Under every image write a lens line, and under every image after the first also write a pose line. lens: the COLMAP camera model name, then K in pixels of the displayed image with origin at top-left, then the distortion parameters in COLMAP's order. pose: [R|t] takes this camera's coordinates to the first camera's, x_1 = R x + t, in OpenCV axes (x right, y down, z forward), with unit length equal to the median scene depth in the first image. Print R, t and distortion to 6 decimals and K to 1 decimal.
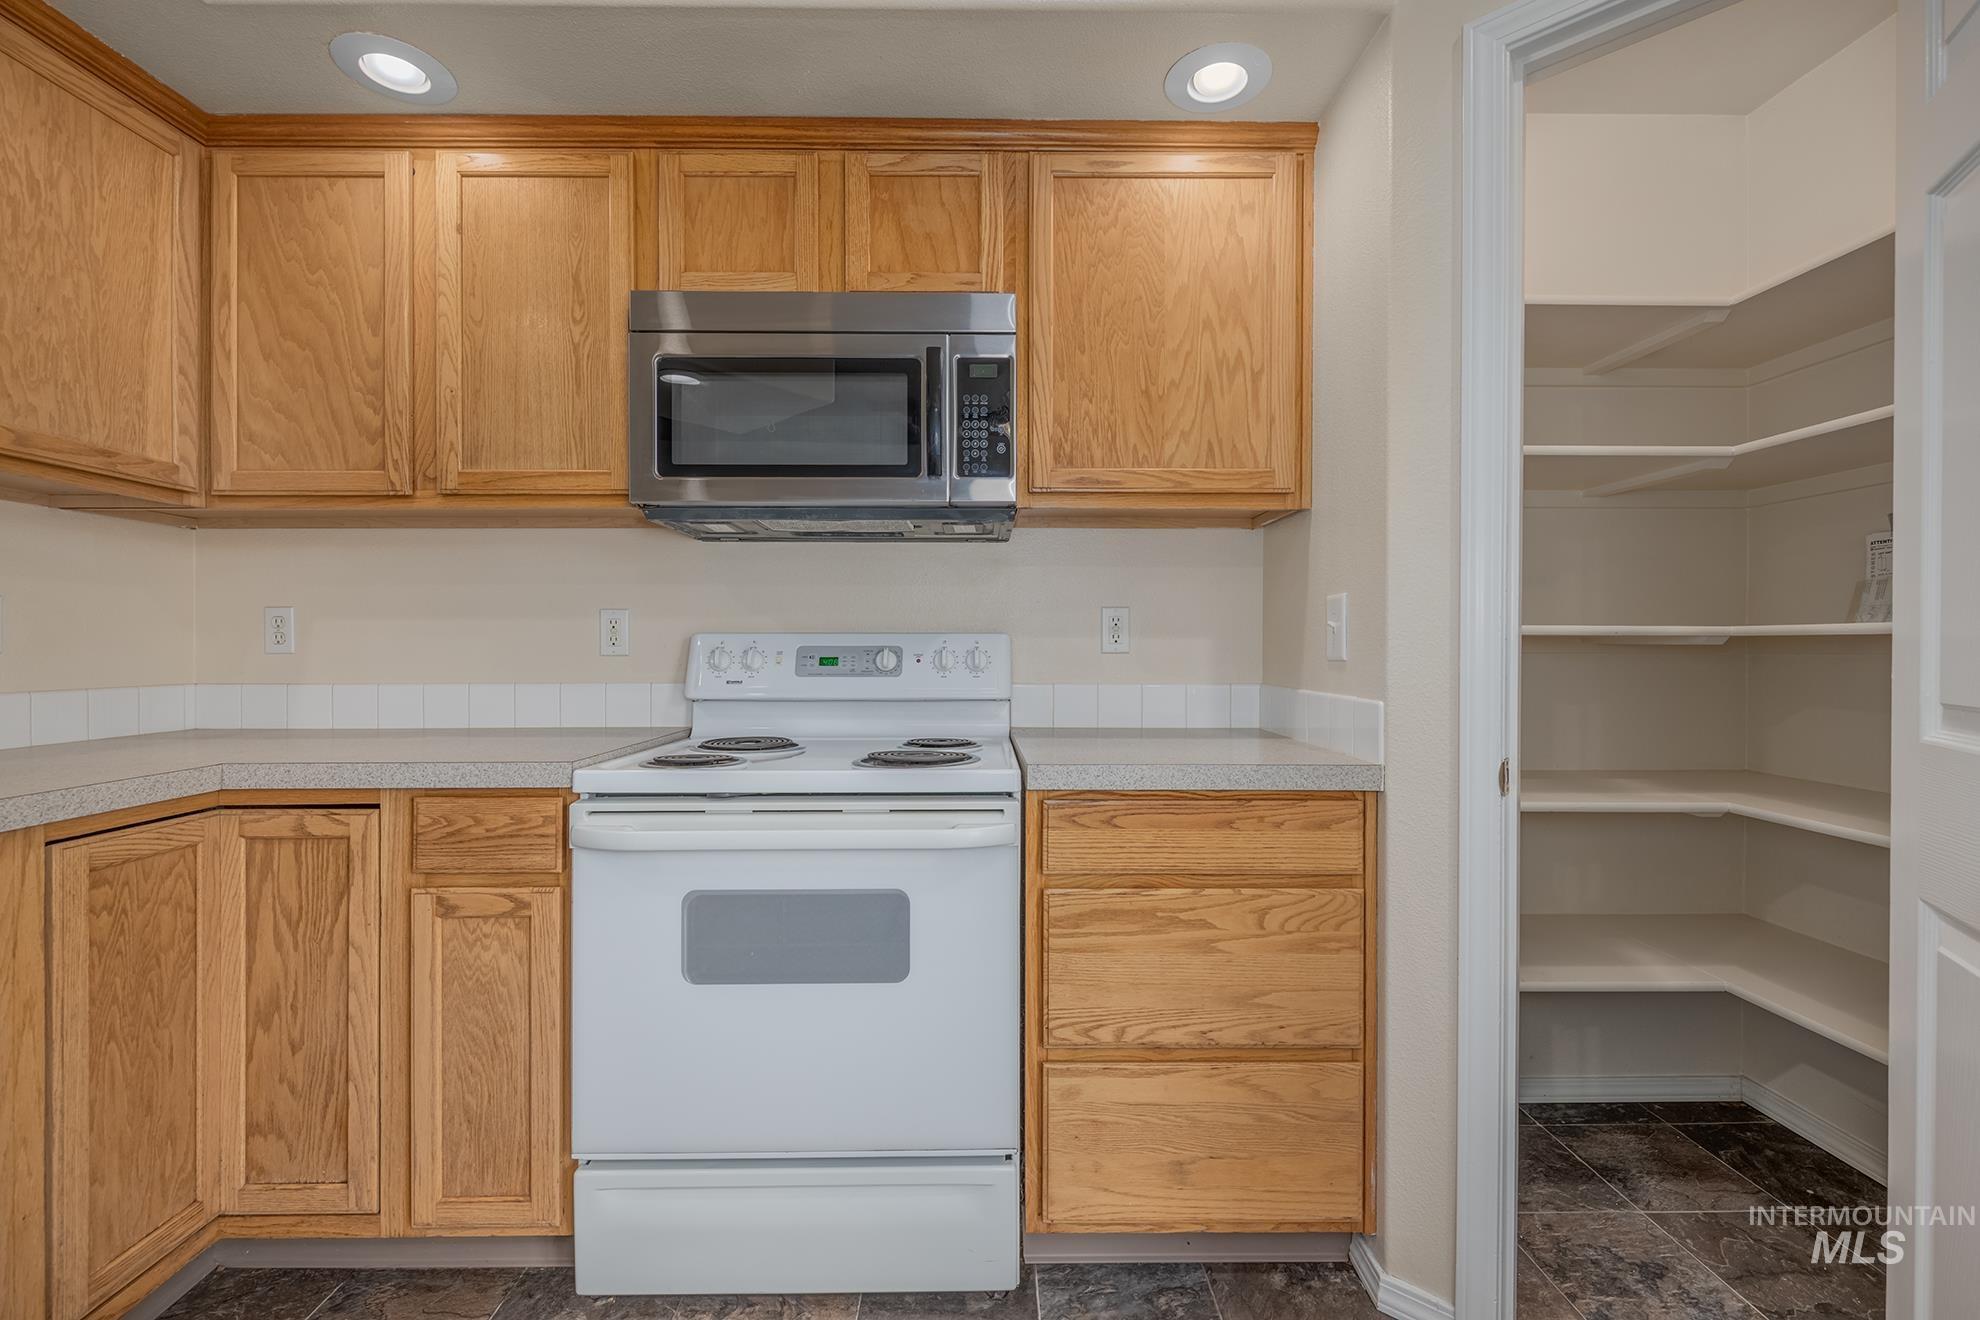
lens RADIAL K [[867.8, 0, 985.4], [0, 867.8, 647.9], [0, 0, 1]] dist [-0.004487, -0.000368]
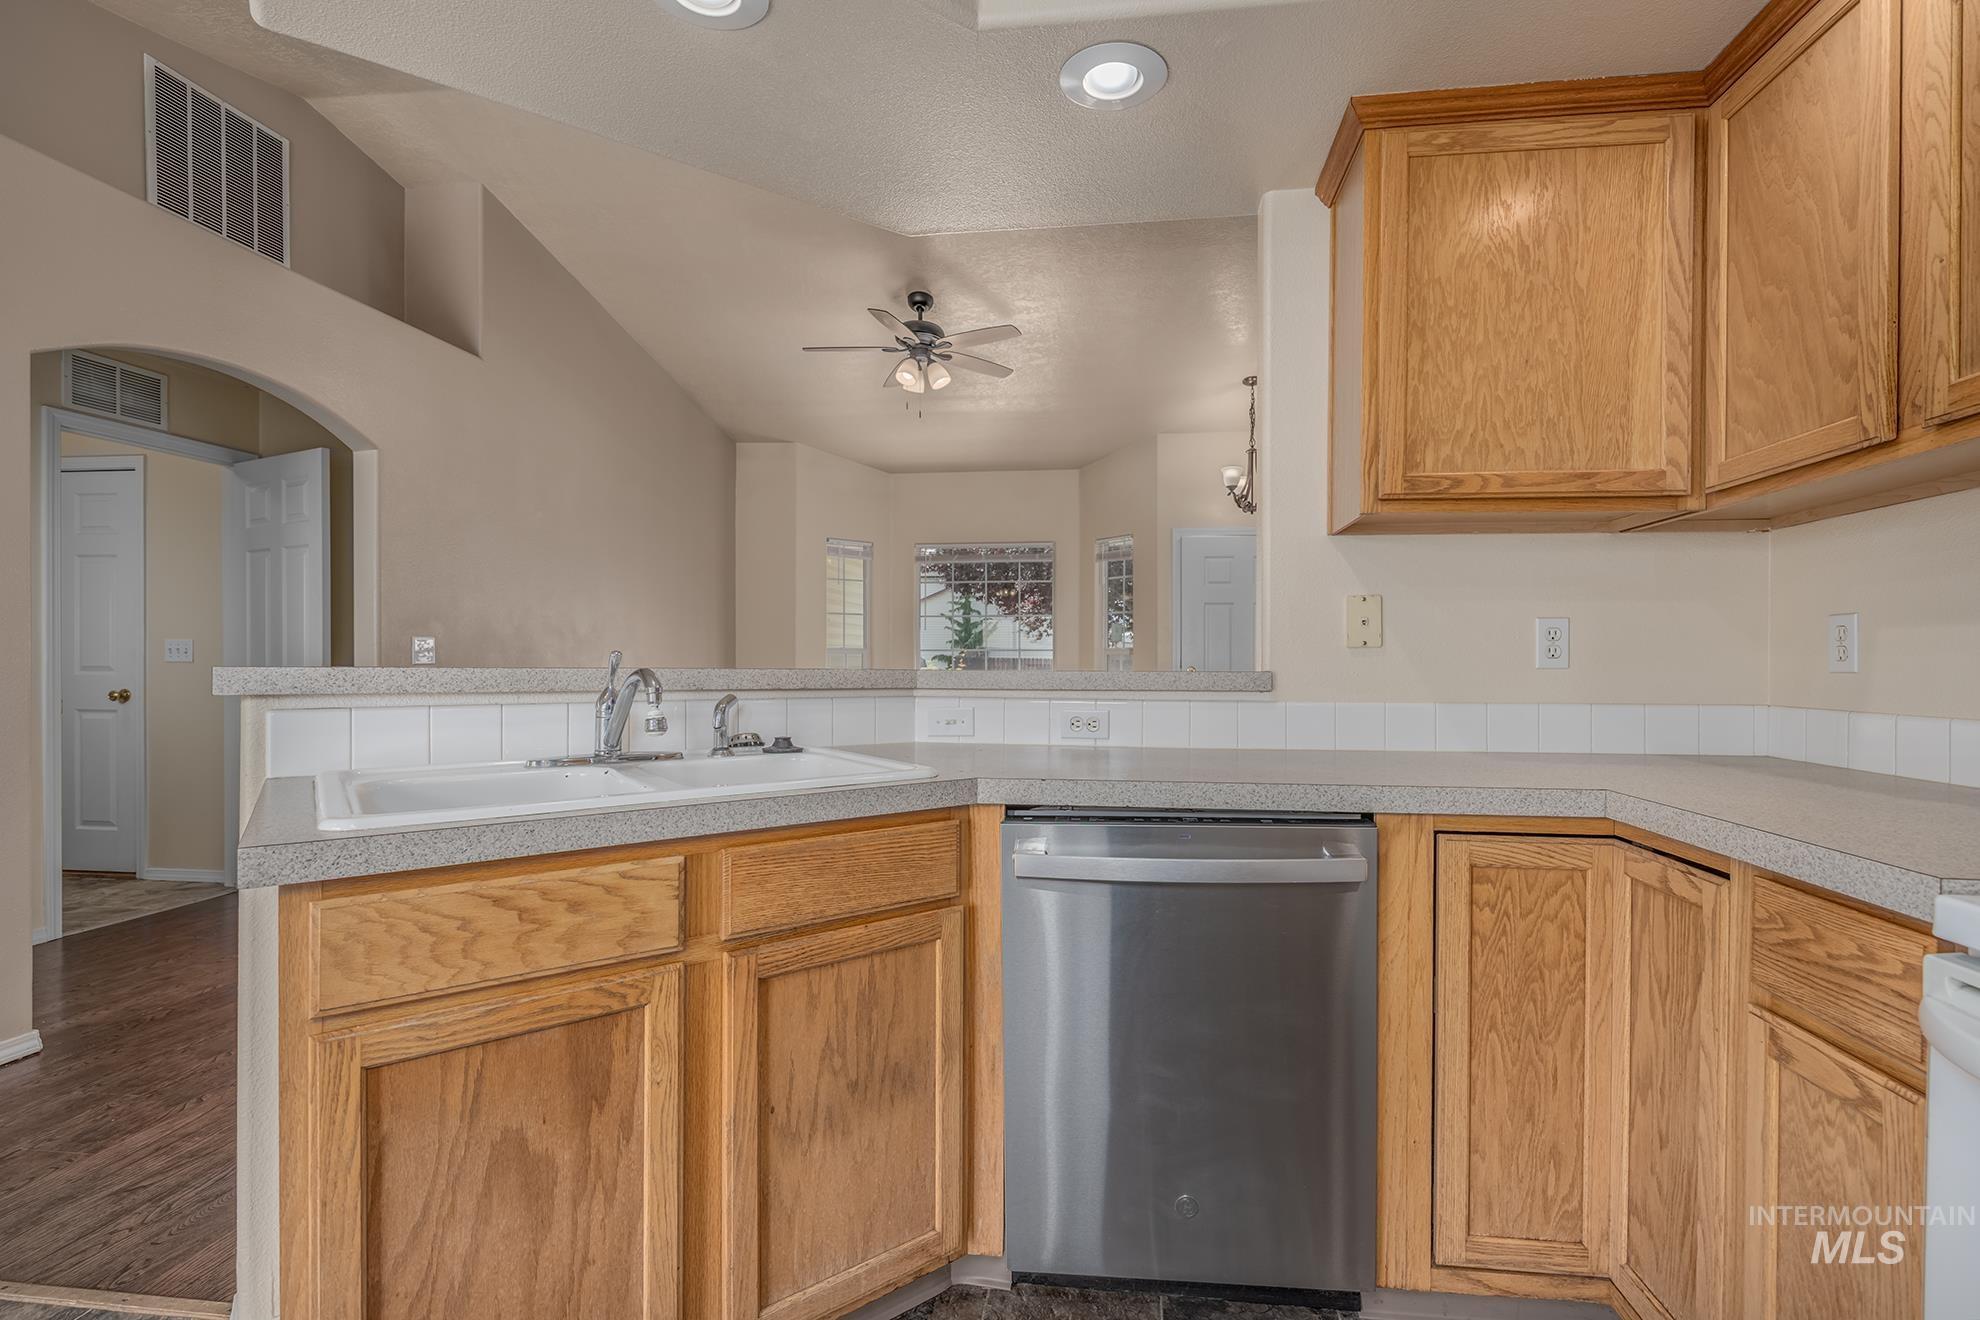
lens RADIAL K [[890.5, 0, 992.2], [0, 890.5, 665.2], [0, 0, 1]] dist [0.004242, -0.000624]
pose [[-0.131431, 0.005126, -0.991312, 0.144061], [-0.007040, 0.999957, 0.006104, -0.000096], [0.991300, 0.007781, -0.131389, 0.465760]]
